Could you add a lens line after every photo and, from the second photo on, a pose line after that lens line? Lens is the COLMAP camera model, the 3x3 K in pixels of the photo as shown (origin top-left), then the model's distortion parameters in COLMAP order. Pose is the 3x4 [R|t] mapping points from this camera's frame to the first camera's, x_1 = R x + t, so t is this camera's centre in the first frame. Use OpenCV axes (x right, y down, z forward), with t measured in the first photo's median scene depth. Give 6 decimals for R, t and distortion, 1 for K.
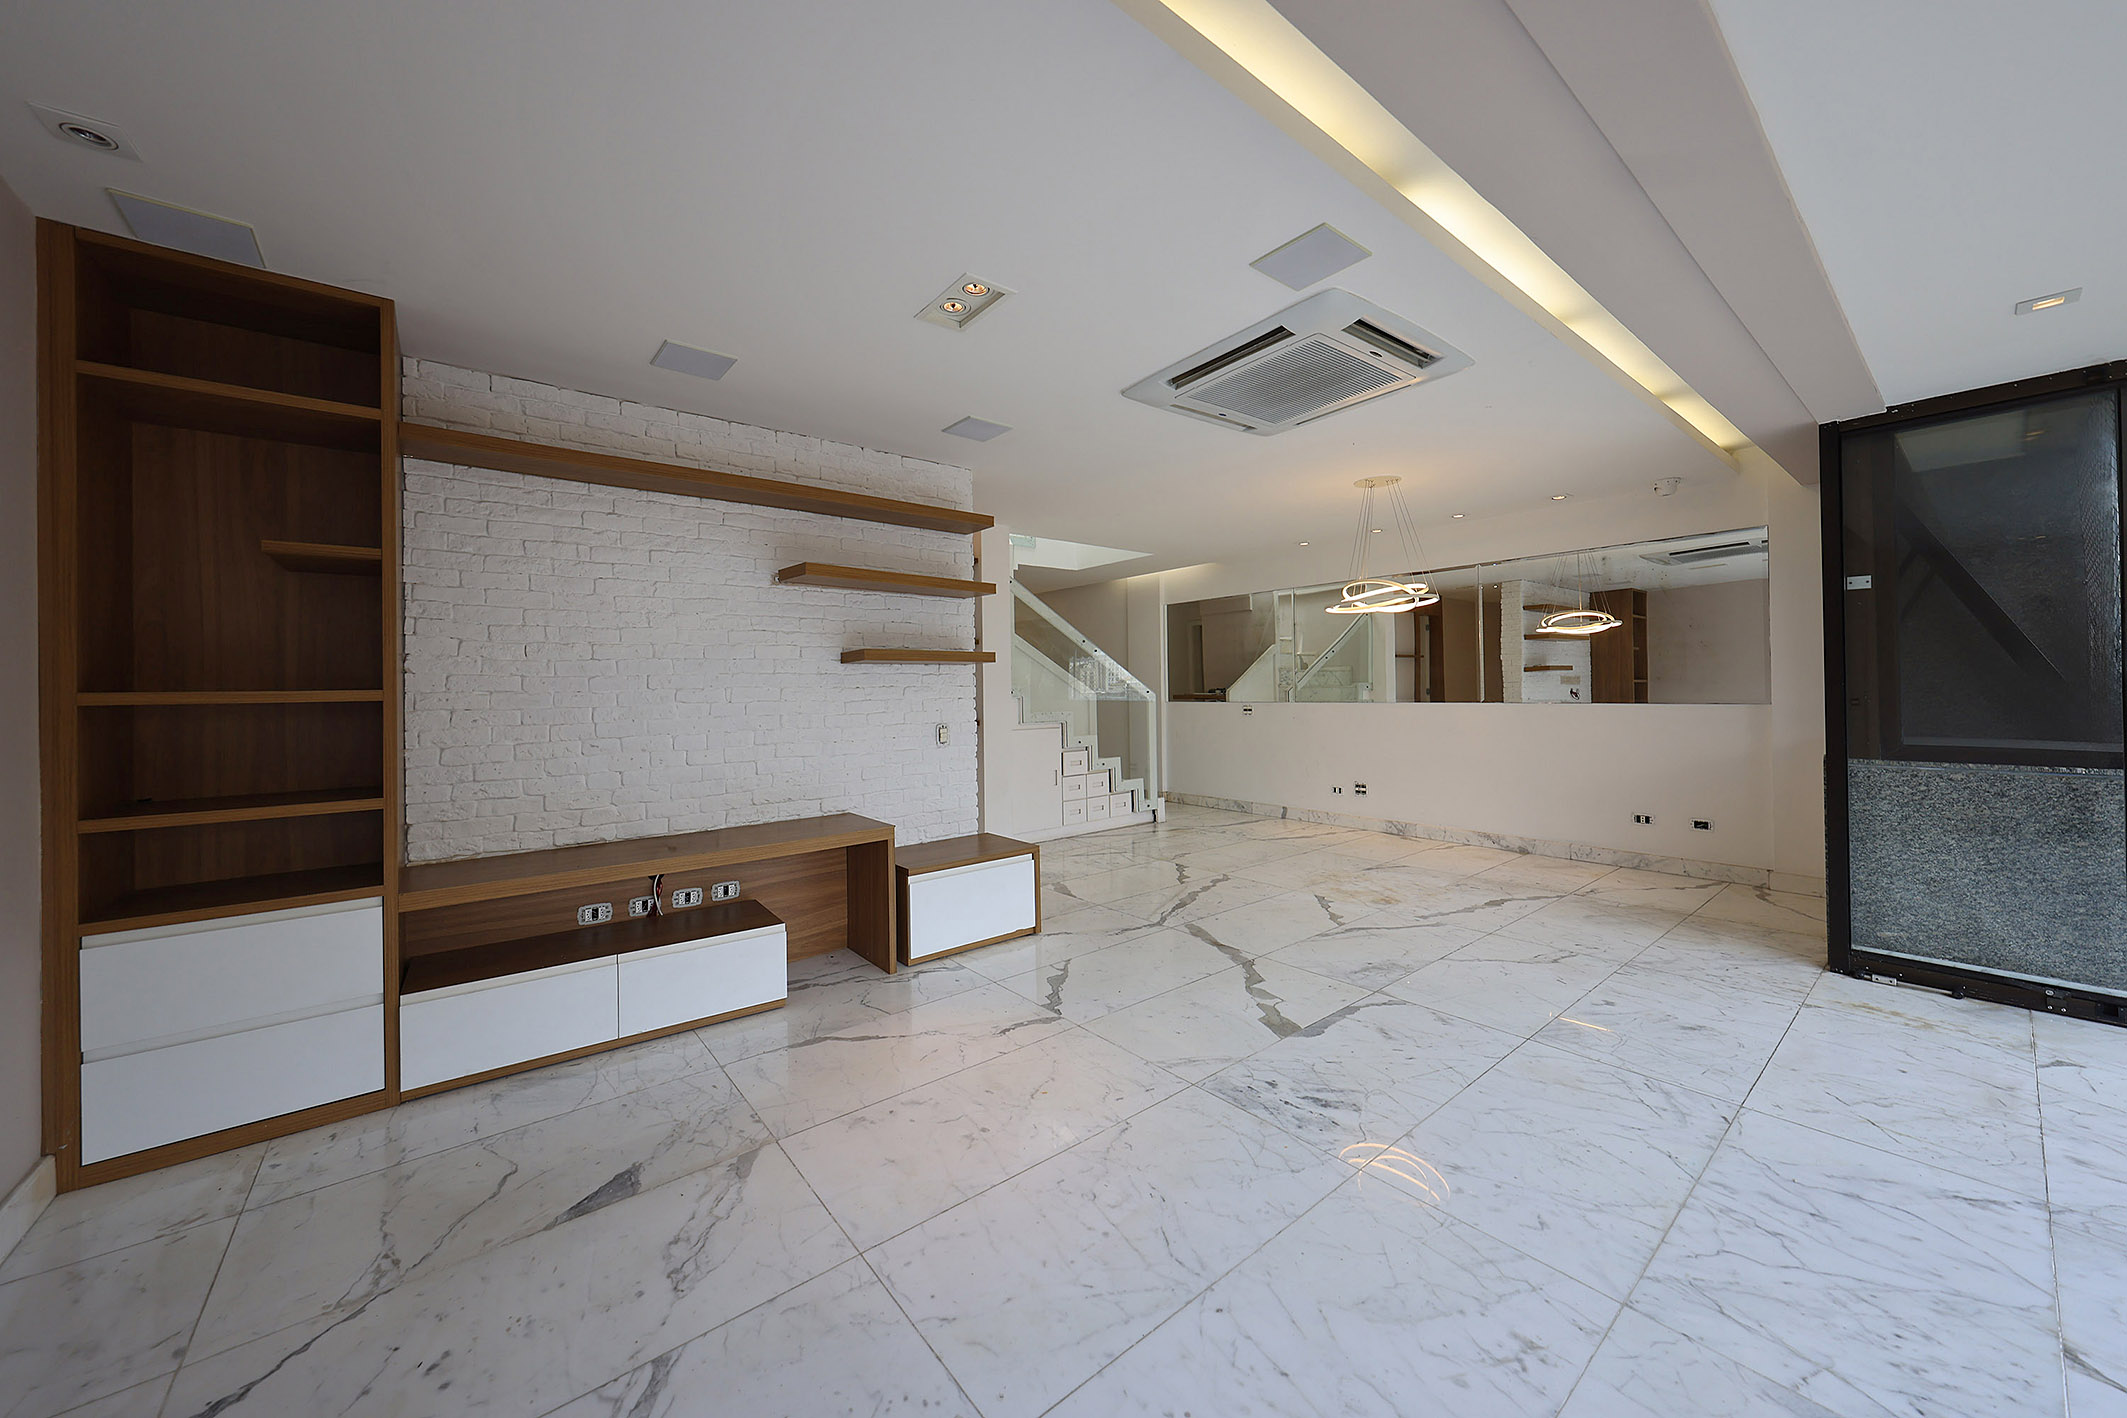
lens RADIAL K [[752.9, 0, 1030.8], [0, 752.9, 685.0], [0, 0, 1]] dist [-0.001008, 0.000305]
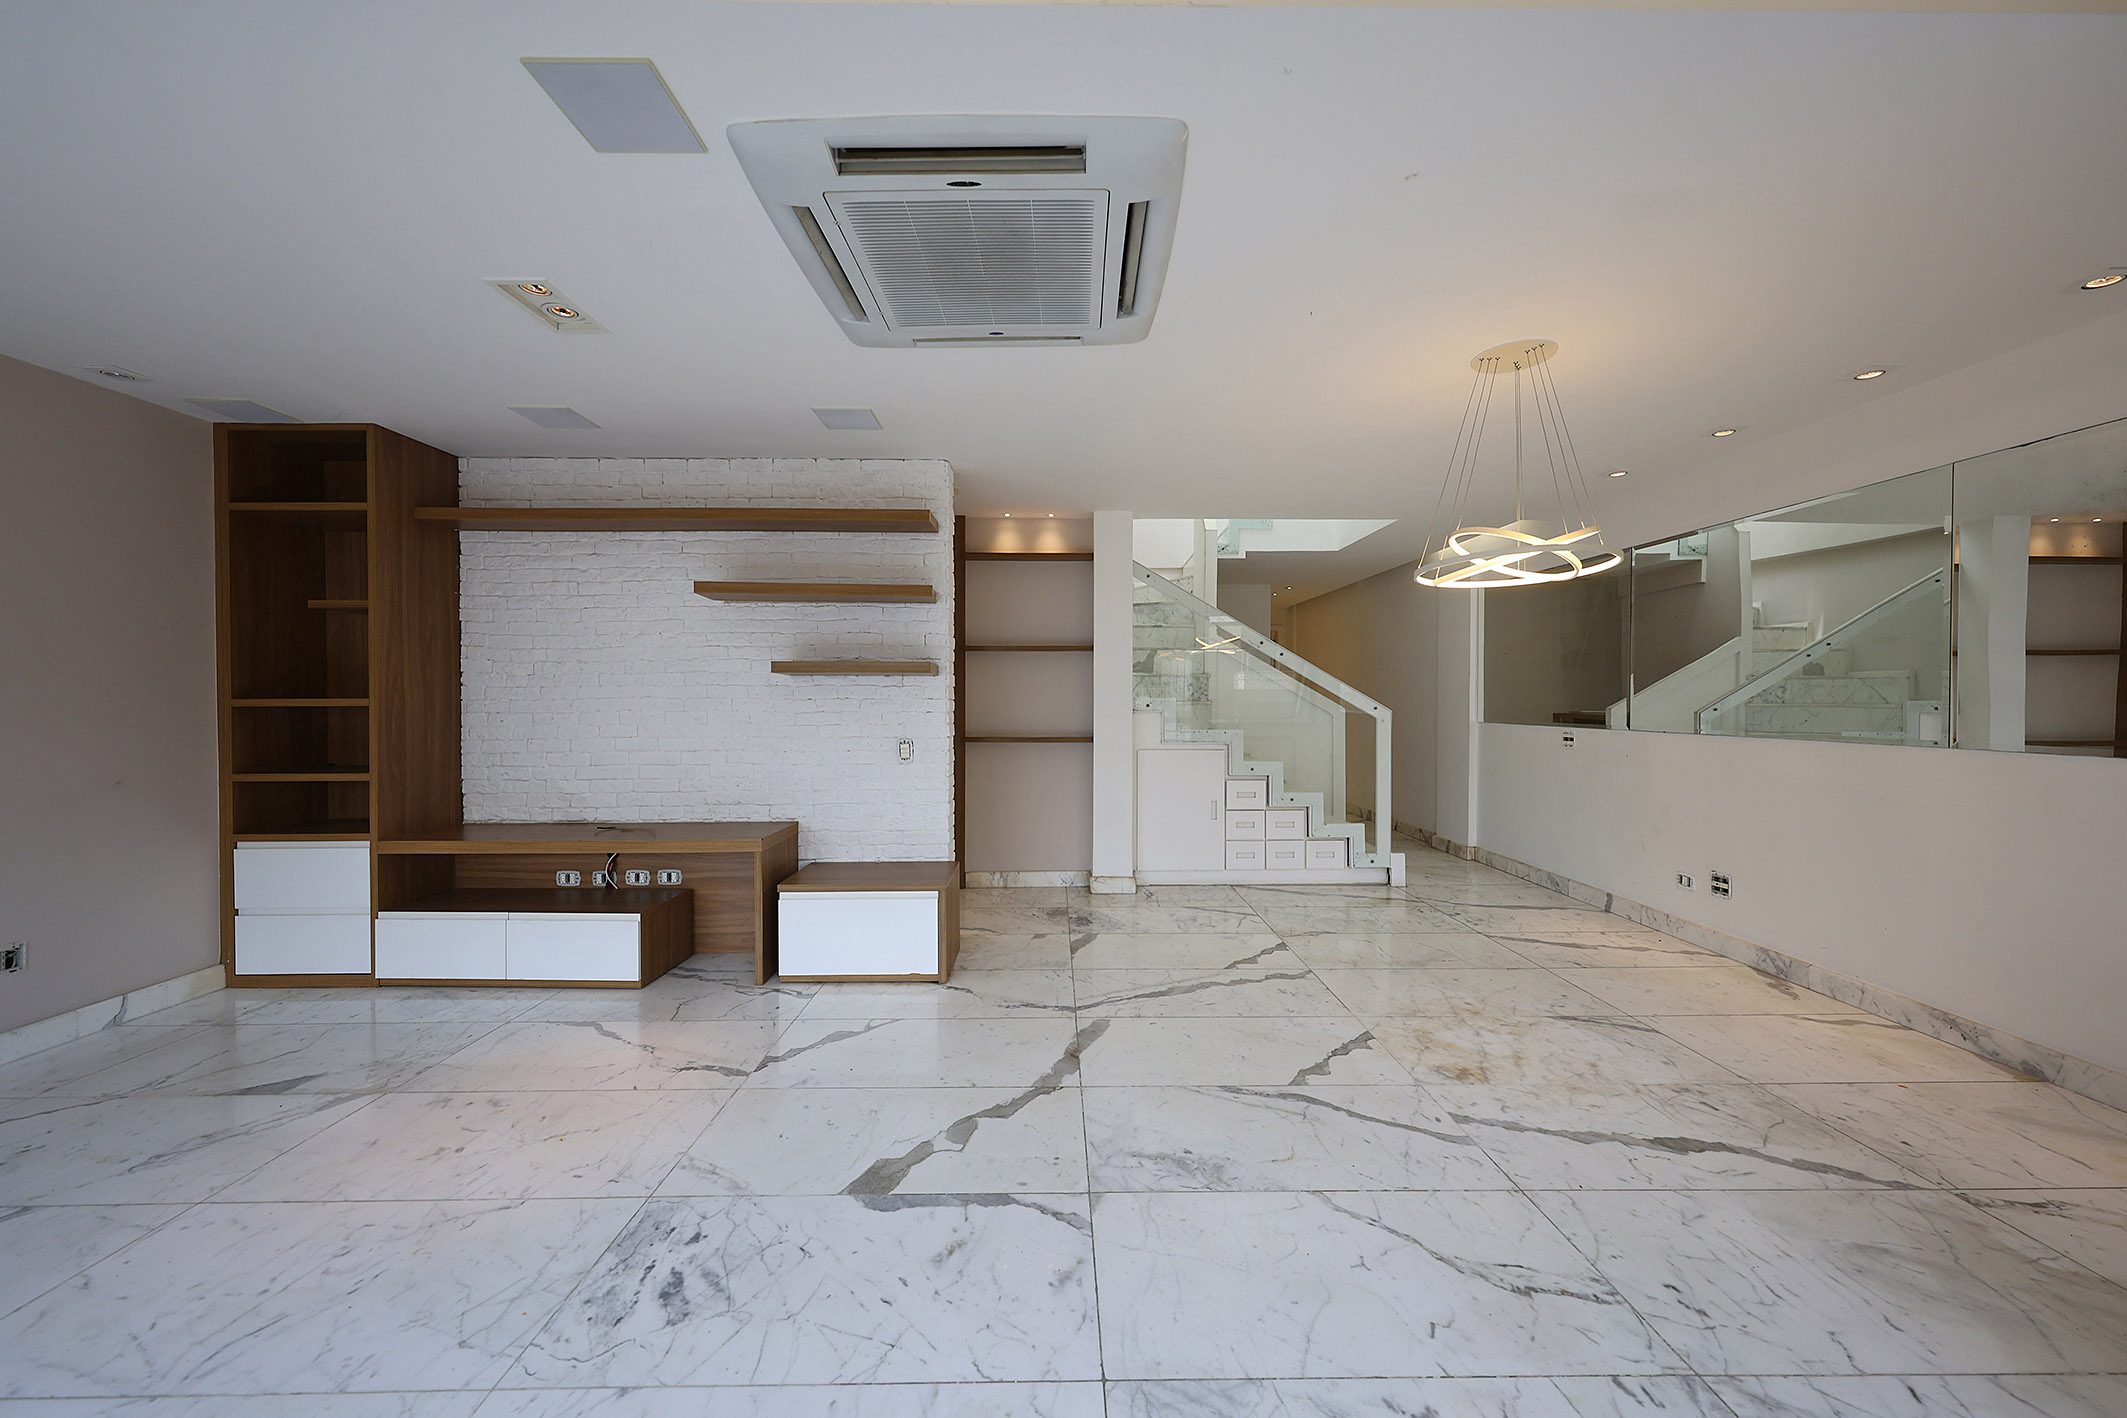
lens RADIAL K [[766.1, 0, 1060.4], [0, 766.1, 707.6], [0, 0, 1]] dist [0.003499, 0.000136]
pose [[0.797858, 0.021722, -0.602454, 0.821946], [-0.008594, 0.999659, 0.024663, -0.017178], [0.602784, -0.014500, 0.797773, 0.476178]]
